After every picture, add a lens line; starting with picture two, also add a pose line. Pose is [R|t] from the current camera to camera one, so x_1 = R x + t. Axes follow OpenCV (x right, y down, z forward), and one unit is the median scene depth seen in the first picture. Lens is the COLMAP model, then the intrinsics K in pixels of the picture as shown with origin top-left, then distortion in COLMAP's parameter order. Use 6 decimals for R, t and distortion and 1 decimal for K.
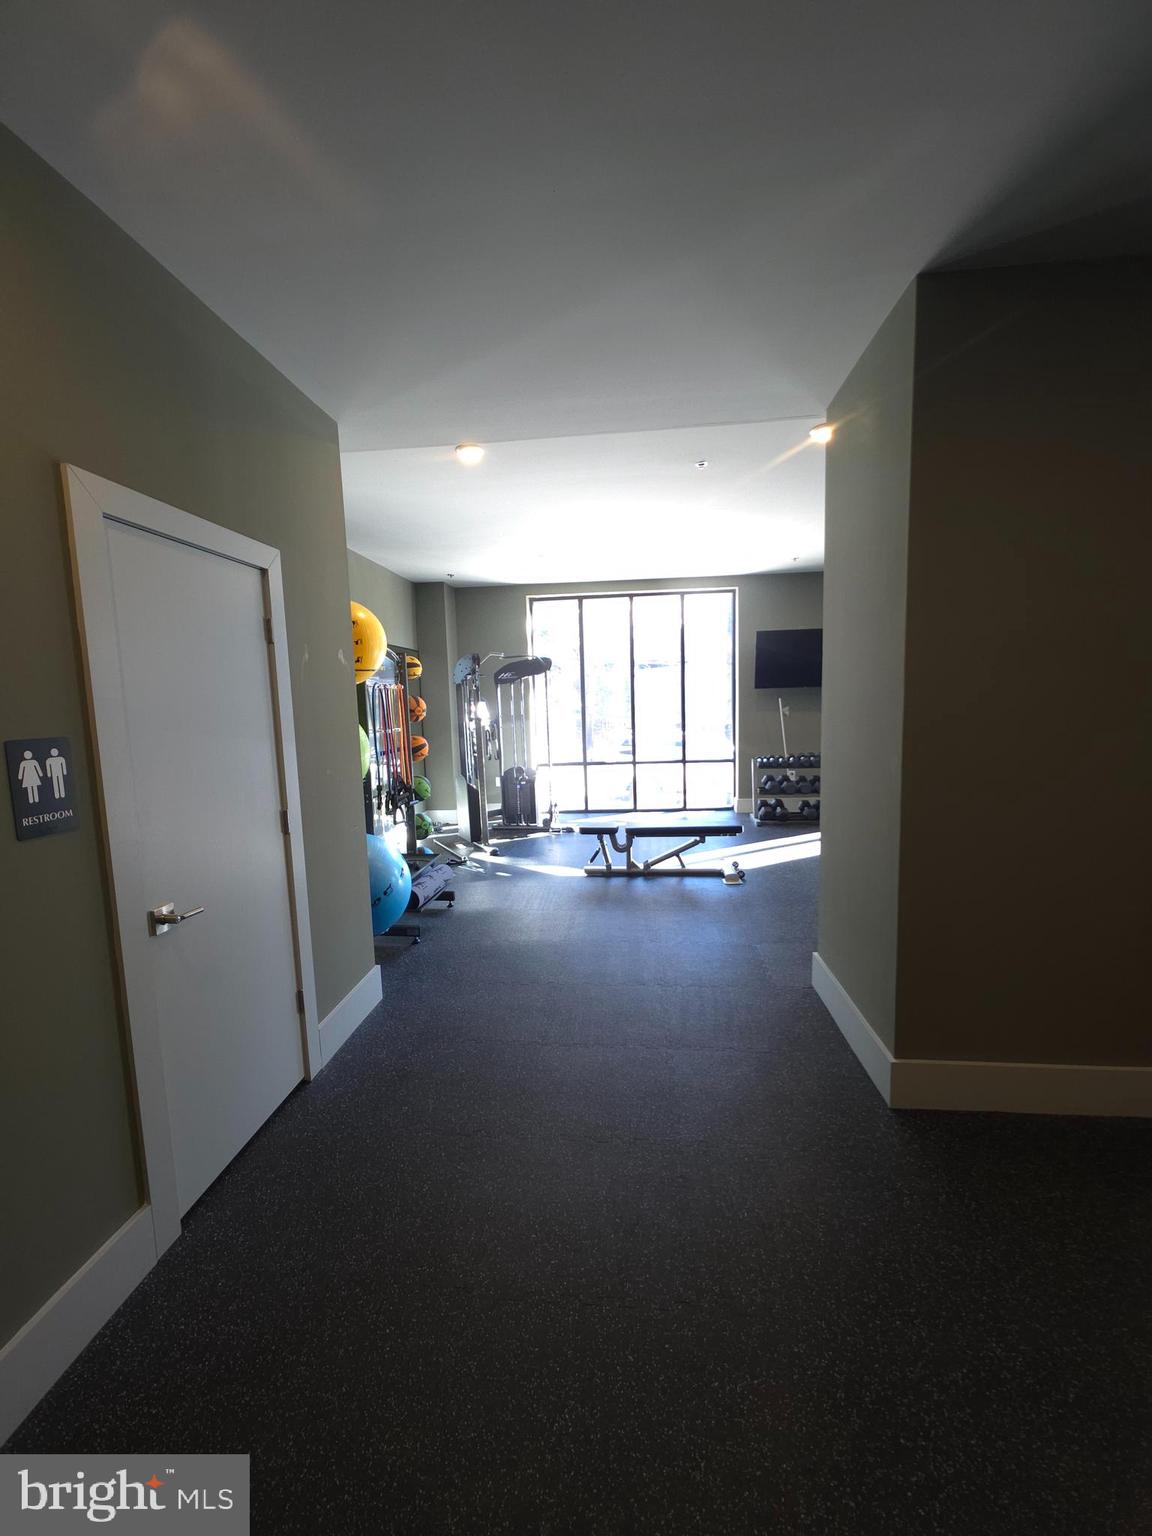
lens RADIAL K [[606.8, 0, 576.8], [0, 606.8, 763.0], [0, 0, 1]] dist [0.007706, -0.006309]
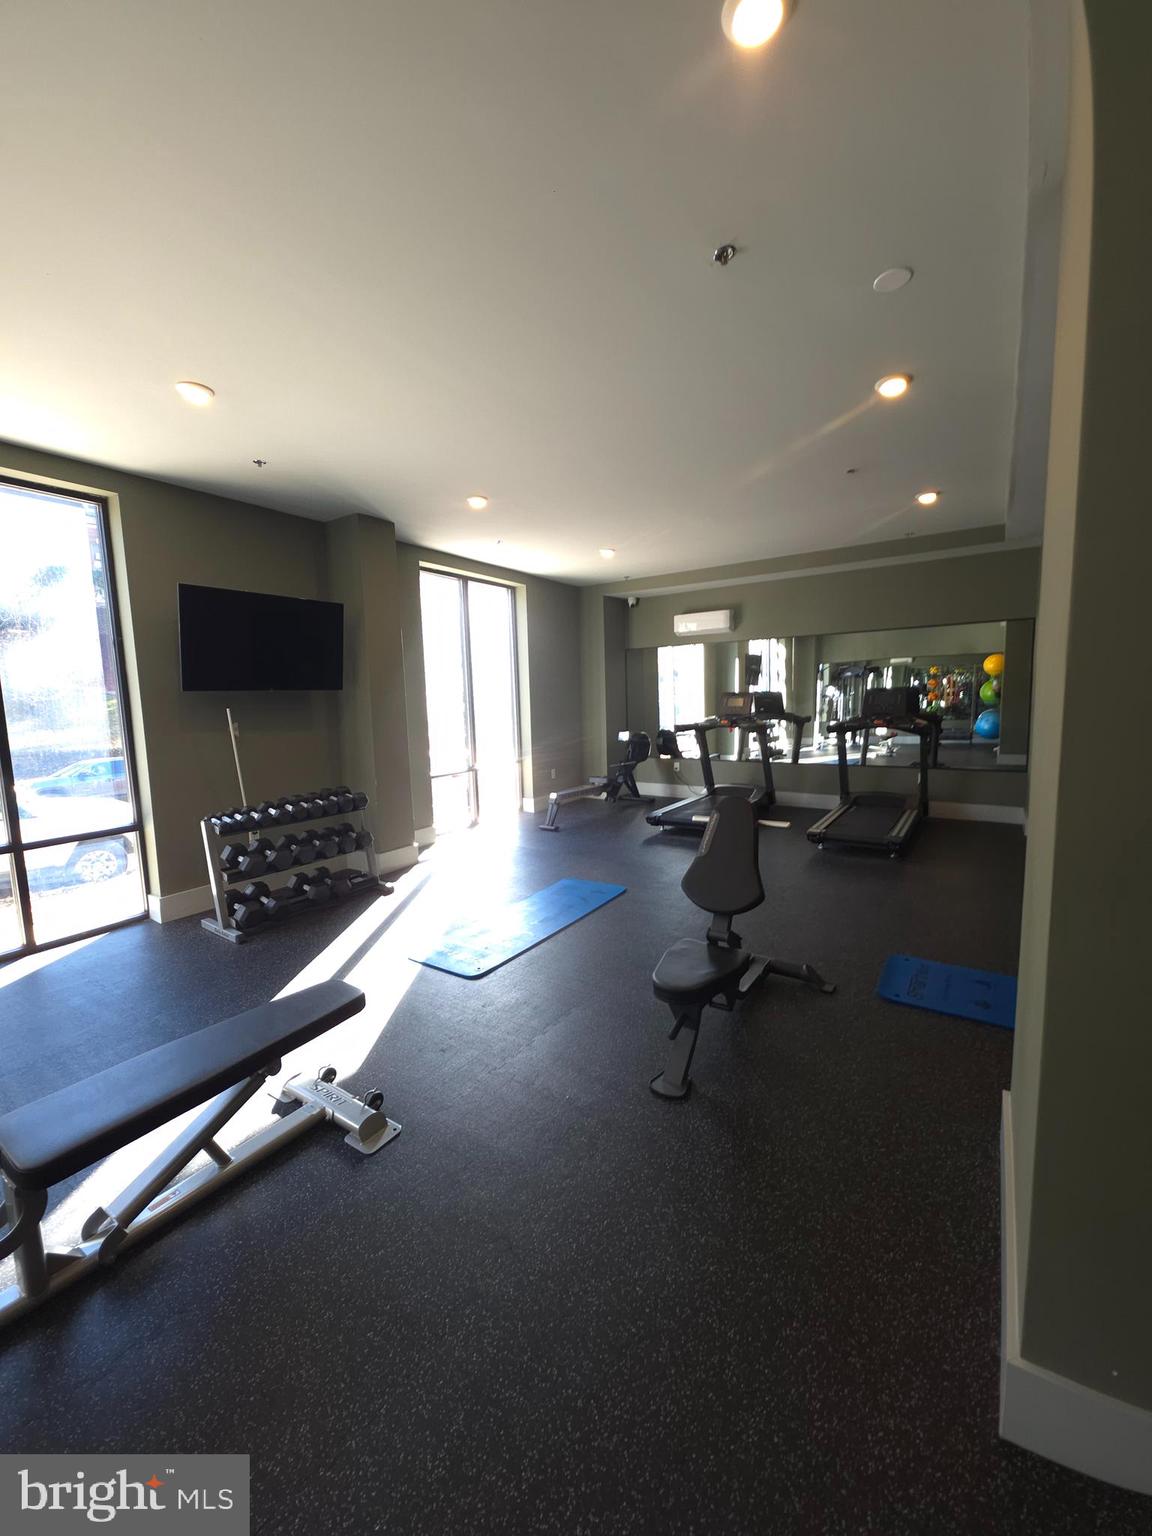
lens RADIAL K [[606.8, 0, 576.8], [0, 606.8, 763.0], [0, 0, 1]] dist [0.007706, -0.006309]
pose [[0.482645, -0.081214, 0.872042, -0.022745], [0.100232, 0.994271, 0.037123, -0.061234], [-0.870062, 0.069490, 0.488020, 0.617377]]
